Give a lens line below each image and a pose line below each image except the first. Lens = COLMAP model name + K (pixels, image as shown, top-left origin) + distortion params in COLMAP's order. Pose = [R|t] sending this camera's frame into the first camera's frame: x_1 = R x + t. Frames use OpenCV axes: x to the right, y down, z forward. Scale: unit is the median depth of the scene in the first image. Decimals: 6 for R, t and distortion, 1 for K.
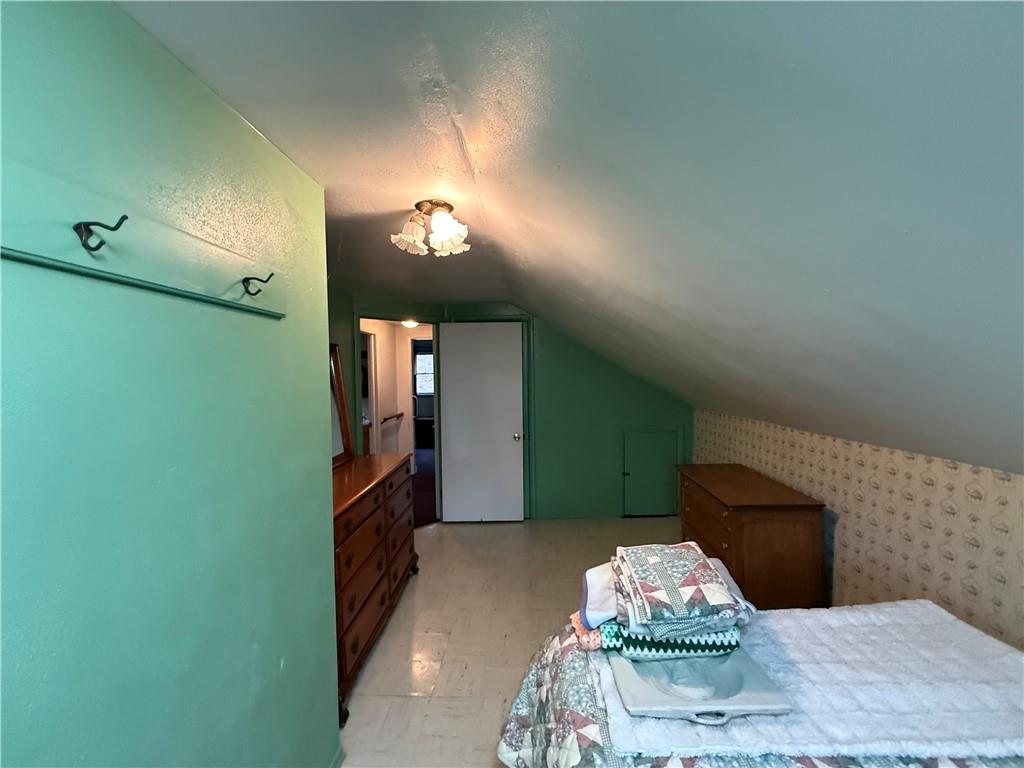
lens RADIAL K [[407.5, 0, 510.7], [0, 407.5, 383.8], [0, 0, 1]] dist [-0.000646, -0.000751]
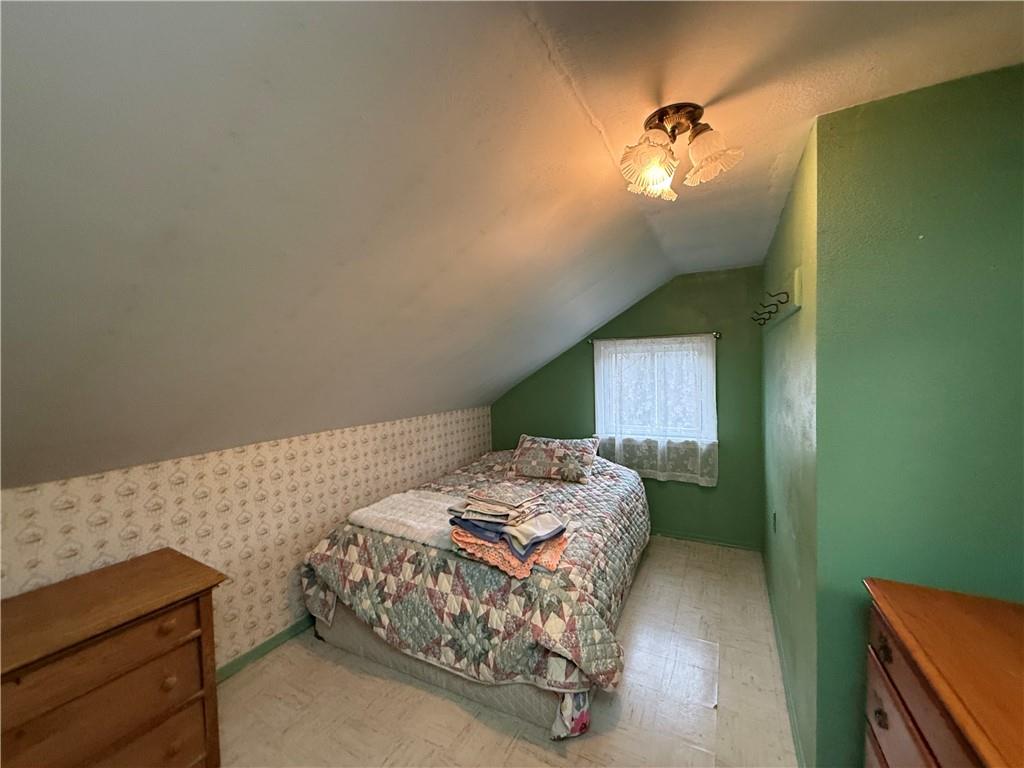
lens RADIAL K [[407.5, 0, 510.7], [0, 407.5, 383.8], [0, 0, 1]] dist [-0.000646, -0.000751]
pose [[-0.902471, -0.004858, 0.430724, -0.118264], [0.031064, 0.996599, 0.076328, -0.053302], [-0.429630, 0.082264, -0.899250, 1.510702]]
